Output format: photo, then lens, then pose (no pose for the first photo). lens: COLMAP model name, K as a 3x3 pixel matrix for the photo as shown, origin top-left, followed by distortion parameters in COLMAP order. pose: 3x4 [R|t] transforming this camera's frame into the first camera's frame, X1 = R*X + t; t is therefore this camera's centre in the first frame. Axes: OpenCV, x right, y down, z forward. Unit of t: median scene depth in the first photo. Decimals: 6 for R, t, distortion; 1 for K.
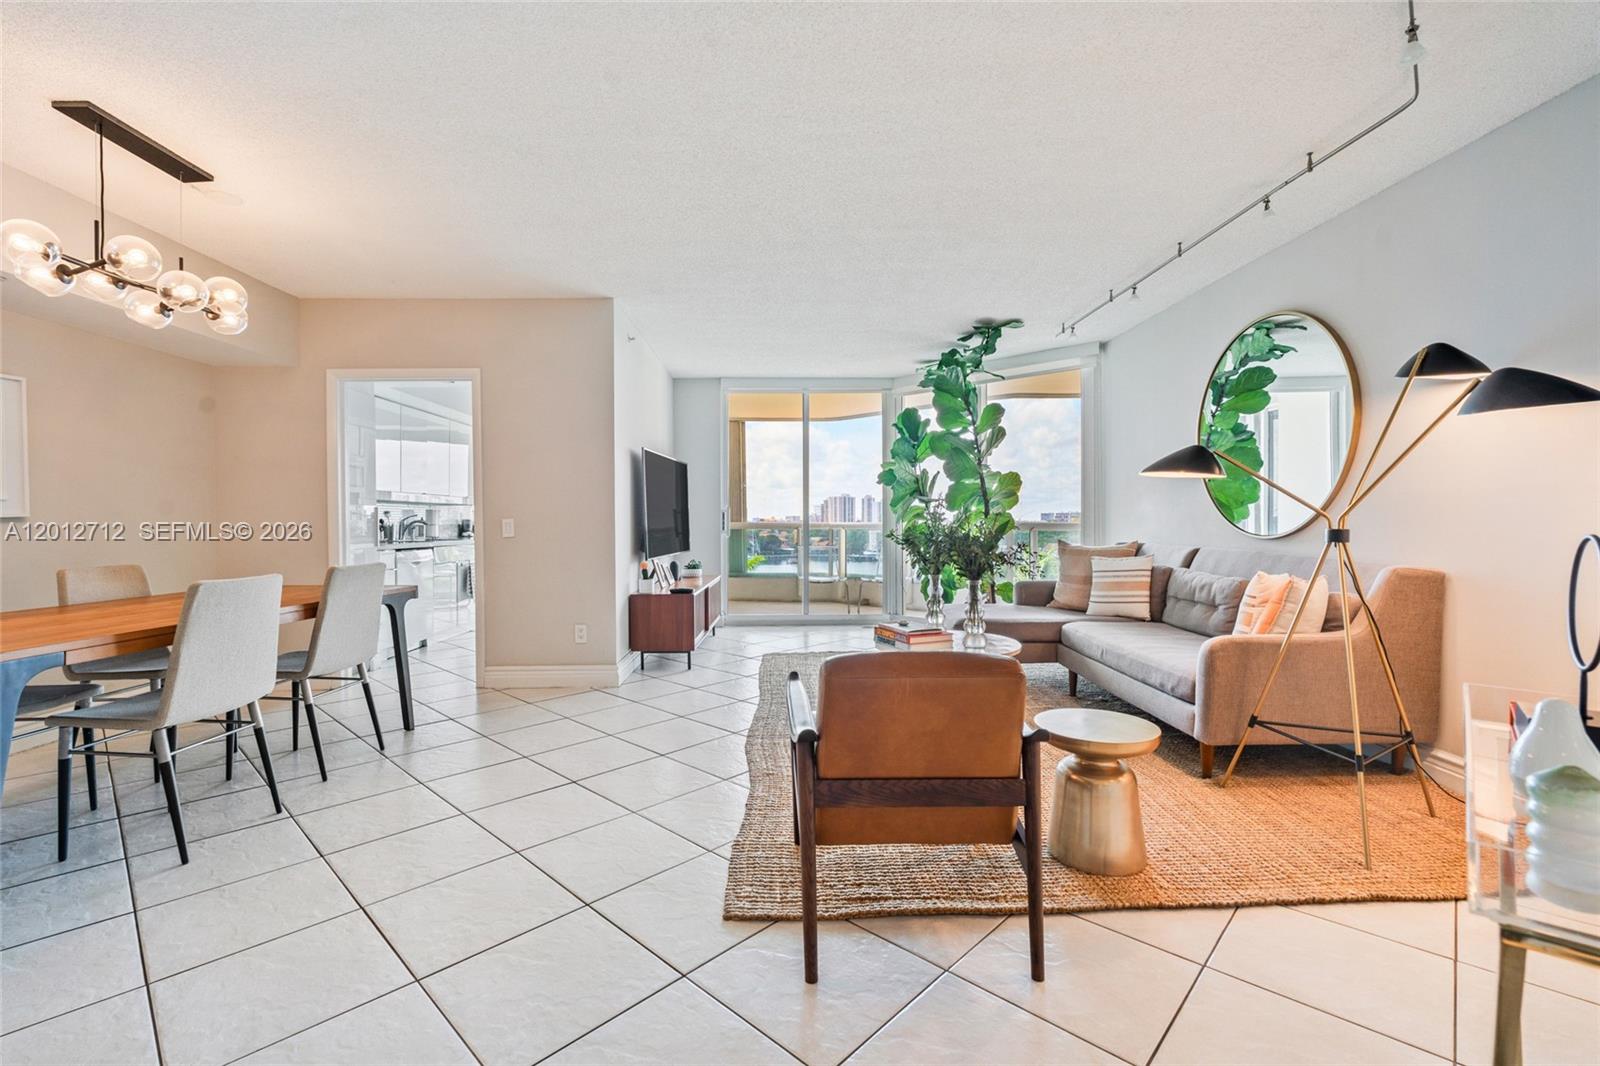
lens RADIAL K [[700.7, 0, 798.3], [0, 700.7, 527.1], [0, 0, 1]] dist [-0.003569, -0.000367]
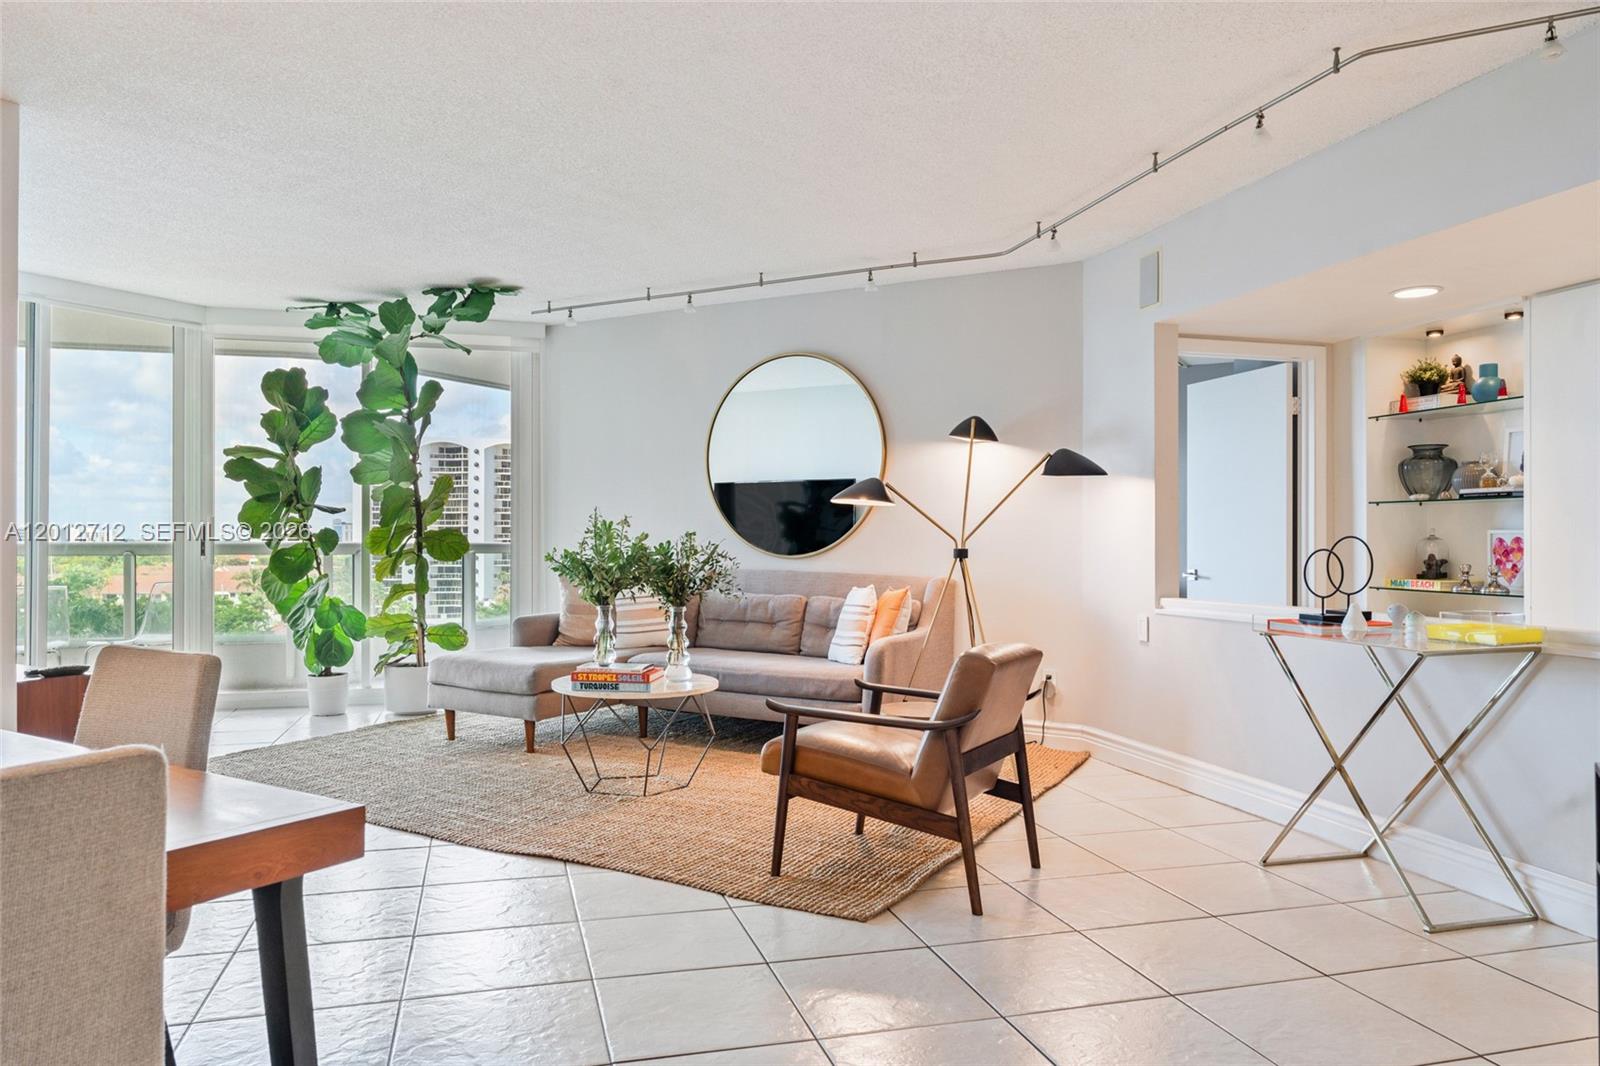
lens RADIAL K [[1088.2, 0, 800.0], [0, 1088.2, 533.0], [0, 0, 1]] dist [-0.001698, -0.000246]
pose [[0.506270, 0.008347, 0.862335, -0.938117], [0.002667, 0.999933, -0.011245, -0.004529], [-0.862371, 0.007993, 0.506214, 0.160010]]
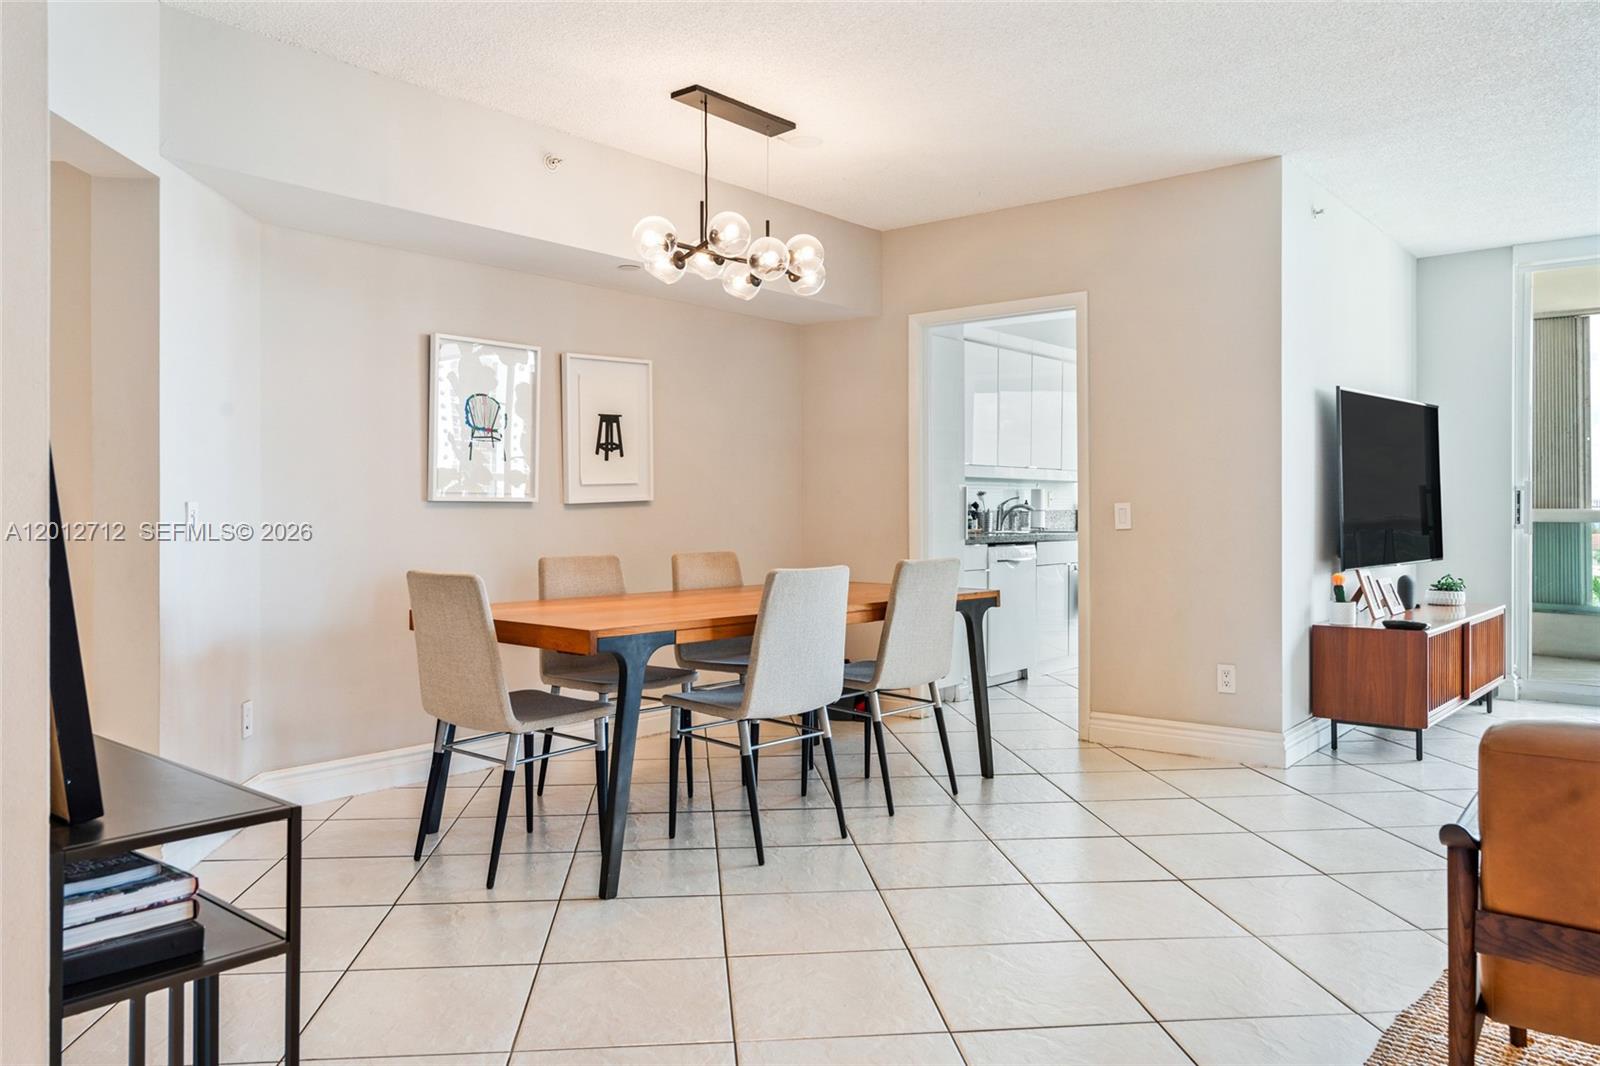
lens RADIAL K [[1161.4, 0, 798.9], [0, 1161.4, 506.1], [0, 0, 1]] dist [-0.001788, -0.000314]
pose [[0.758582, 0.003401, -0.651569, 0.131298], [-0.008495, 0.999953, -0.004672, -0.000499], [0.651522, 0.009079, 0.758575, -0.118756]]
